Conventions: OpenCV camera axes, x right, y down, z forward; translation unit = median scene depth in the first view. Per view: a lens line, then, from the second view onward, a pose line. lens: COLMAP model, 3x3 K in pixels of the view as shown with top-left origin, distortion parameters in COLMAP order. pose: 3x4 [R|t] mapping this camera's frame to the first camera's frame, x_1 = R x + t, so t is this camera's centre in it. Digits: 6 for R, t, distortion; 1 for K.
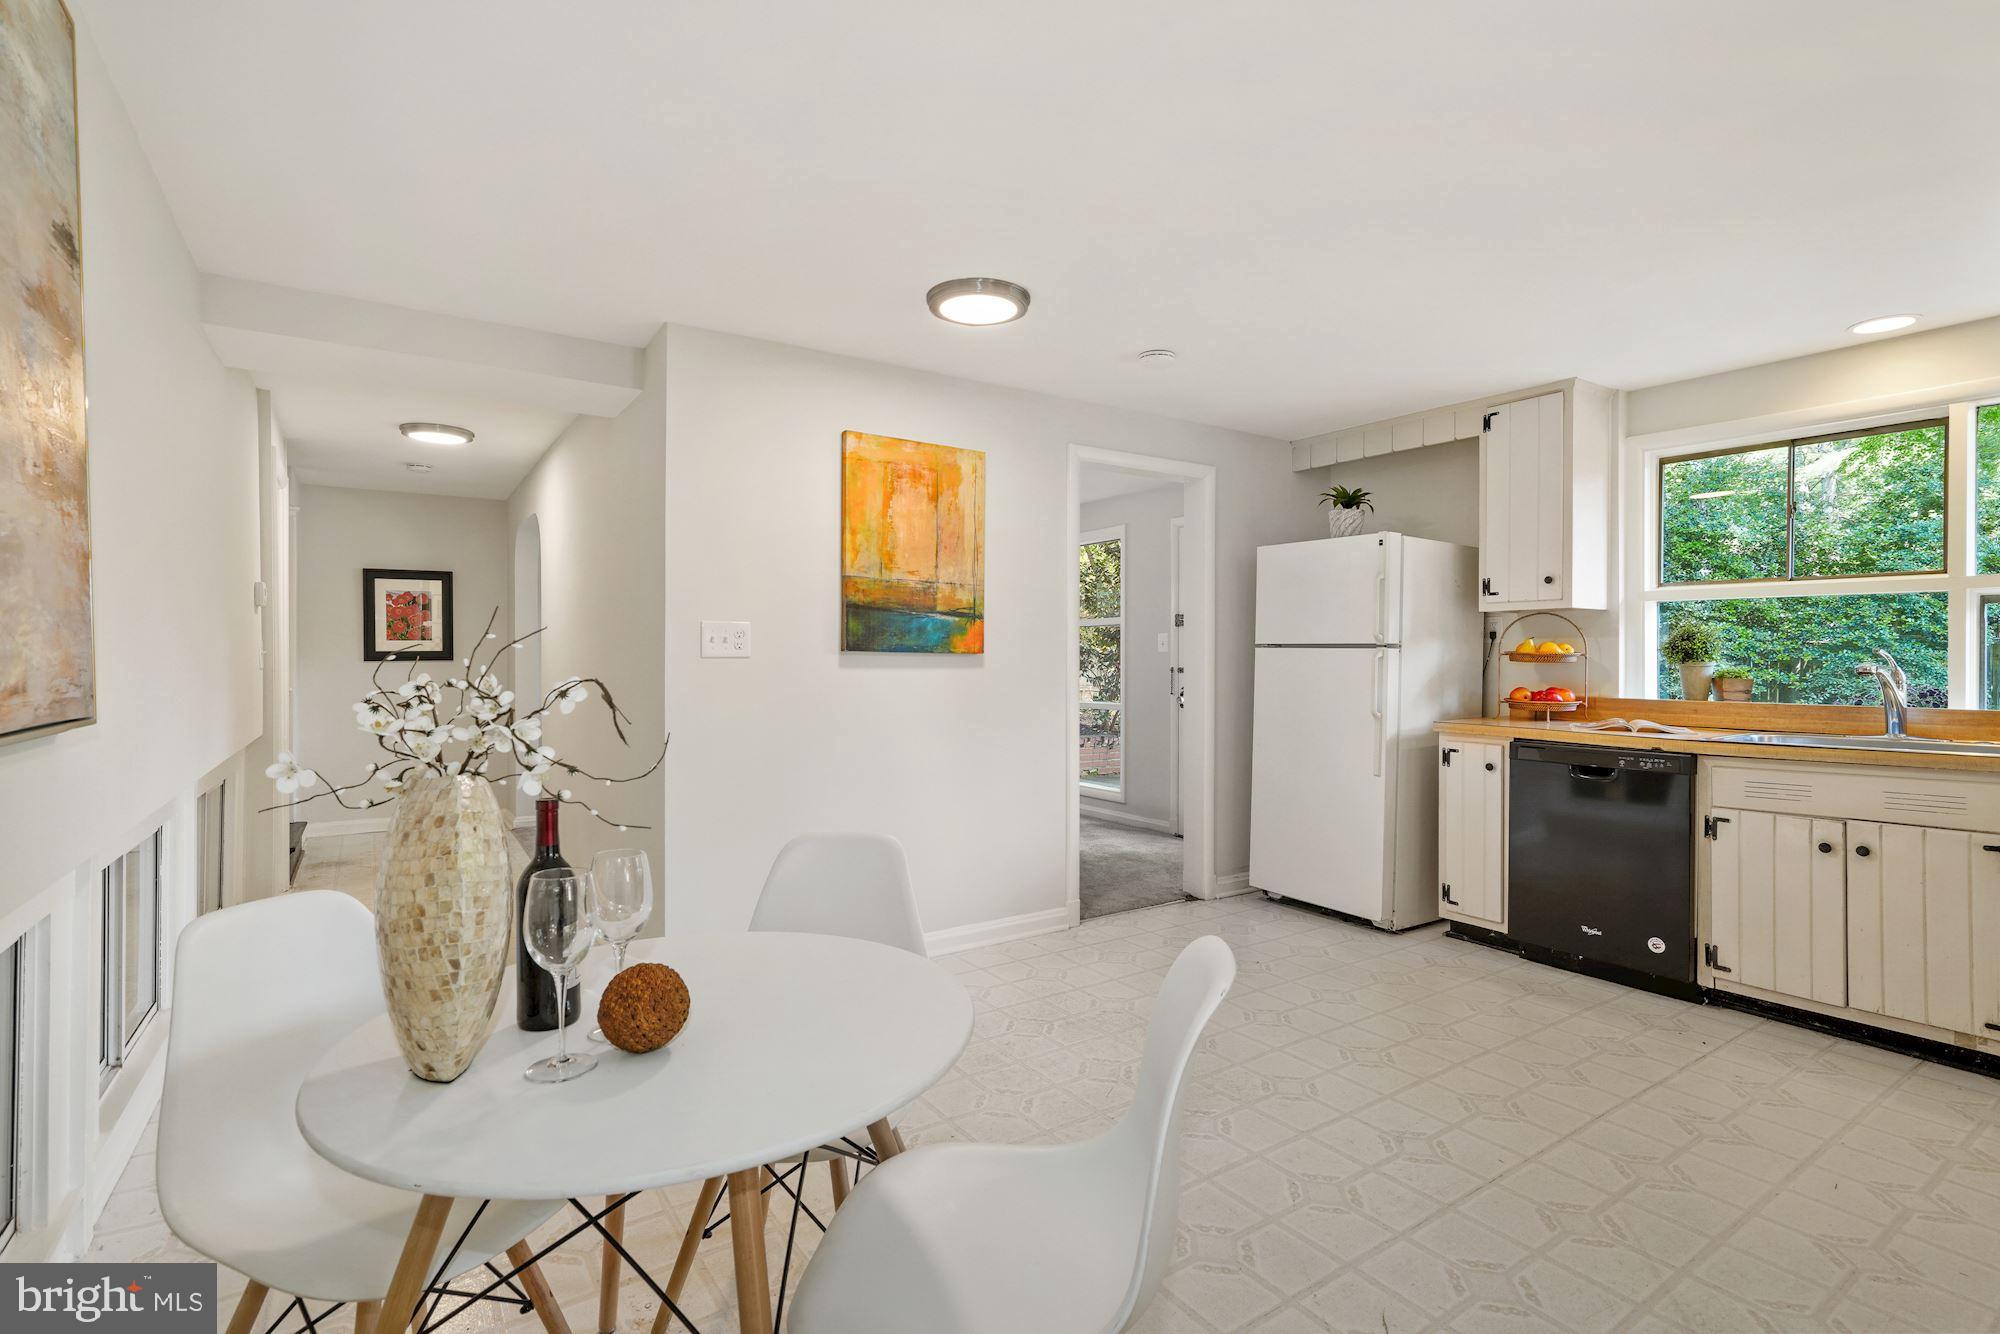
lens RADIAL K [[916.2, 0, 995.6], [0, 916.2, 659.1], [0, 0, 1]] dist [-0.002048, 0.002096]
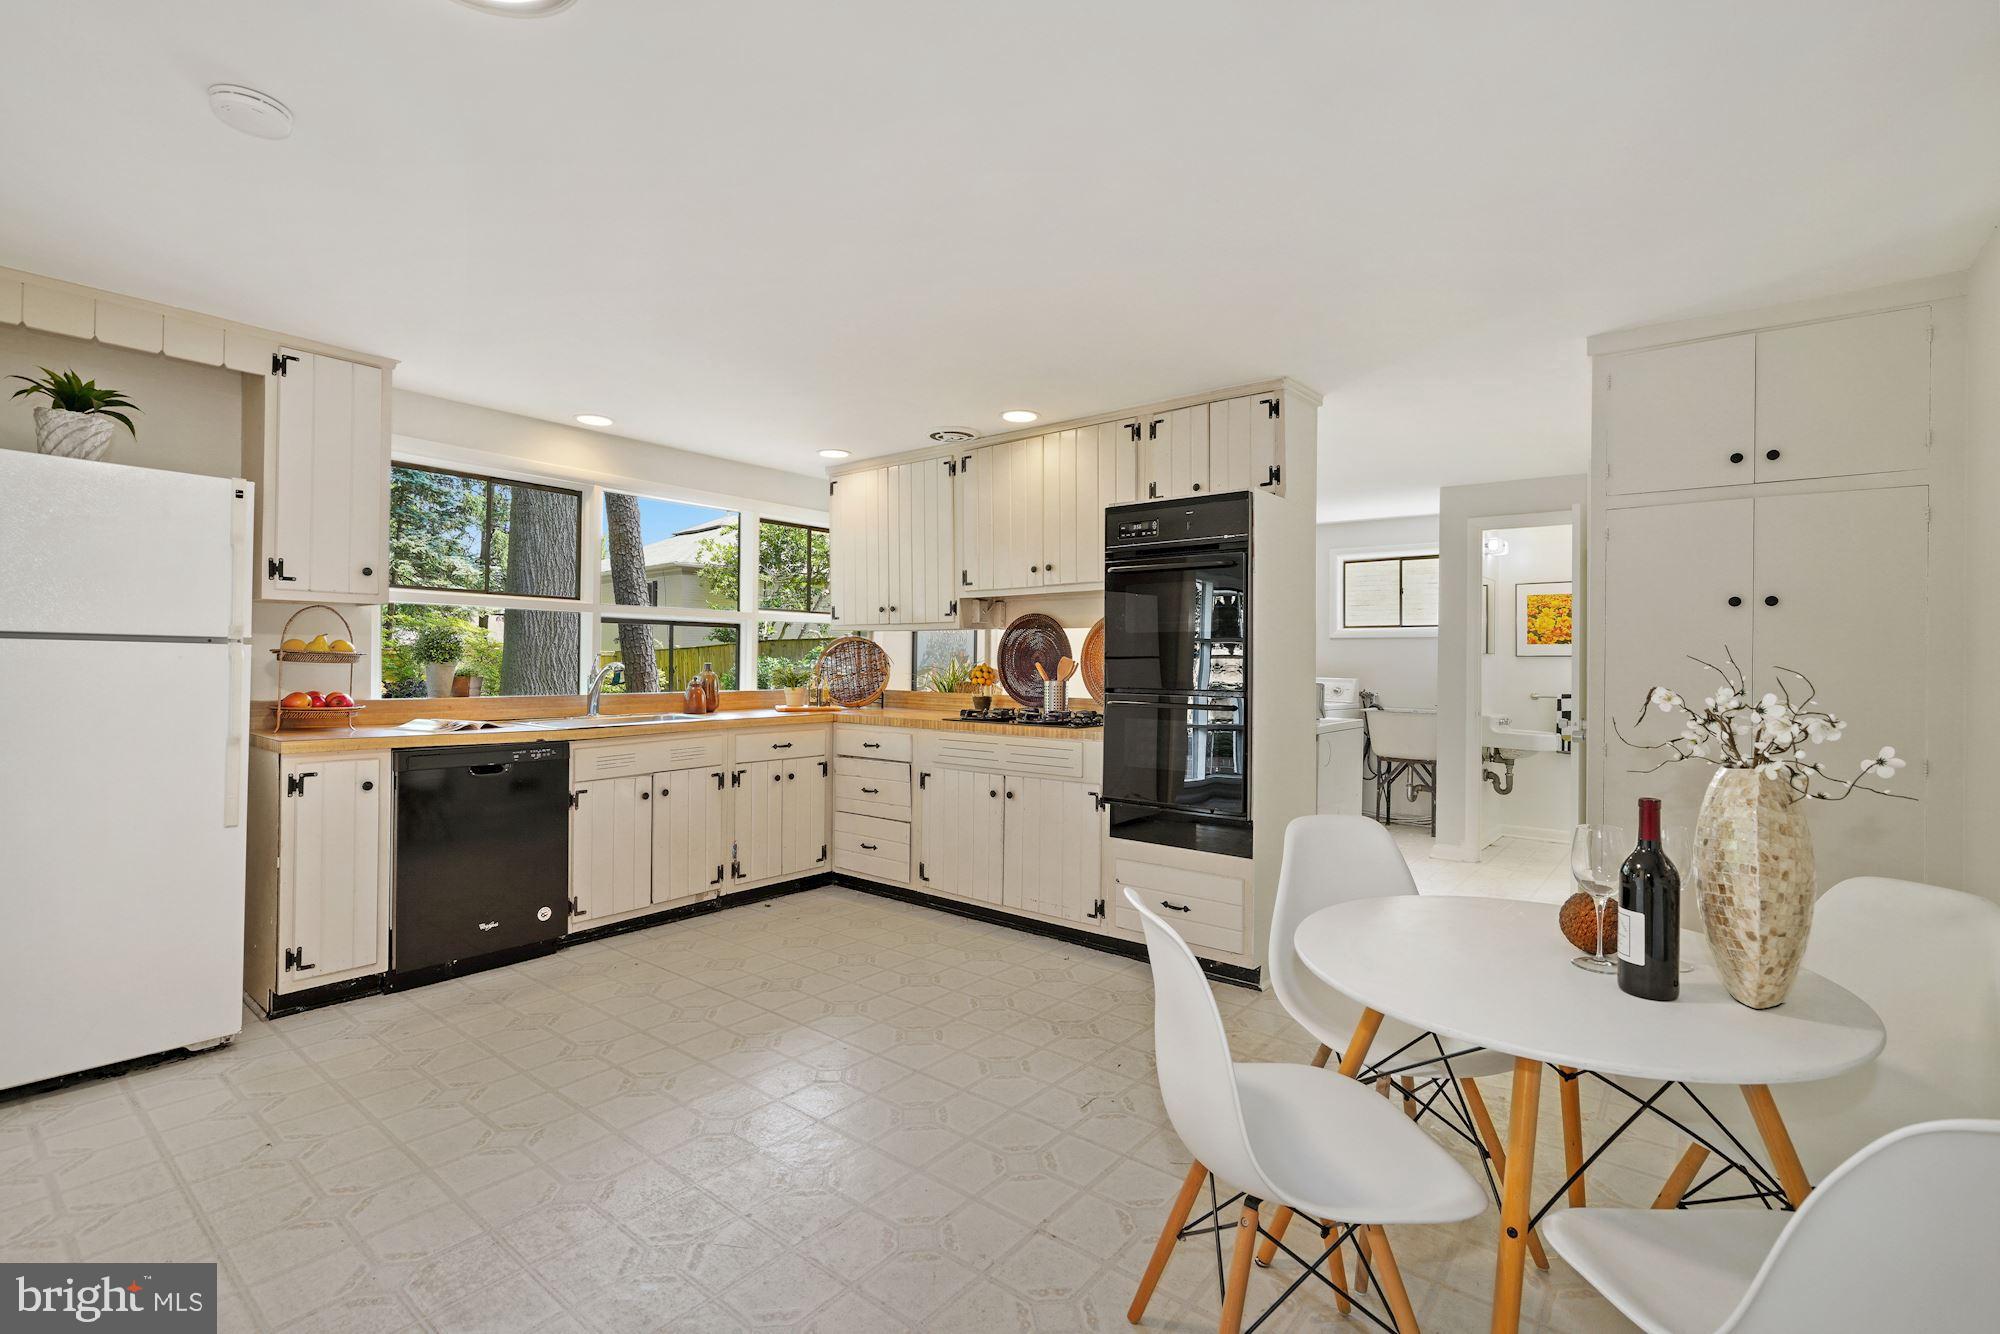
lens RADIAL K [[916.2, 0, 987.9], [0, 916.2, 662.7], [0, 0, 1]] dist [-0.002048, 0.002096]
pose [[-0.285860, -0.001027, 0.958271, -0.490355], [-0.002861, 0.999996, 0.000218, 0.001118], [-0.958267, -0.002680, -0.285862, 0.759787]]
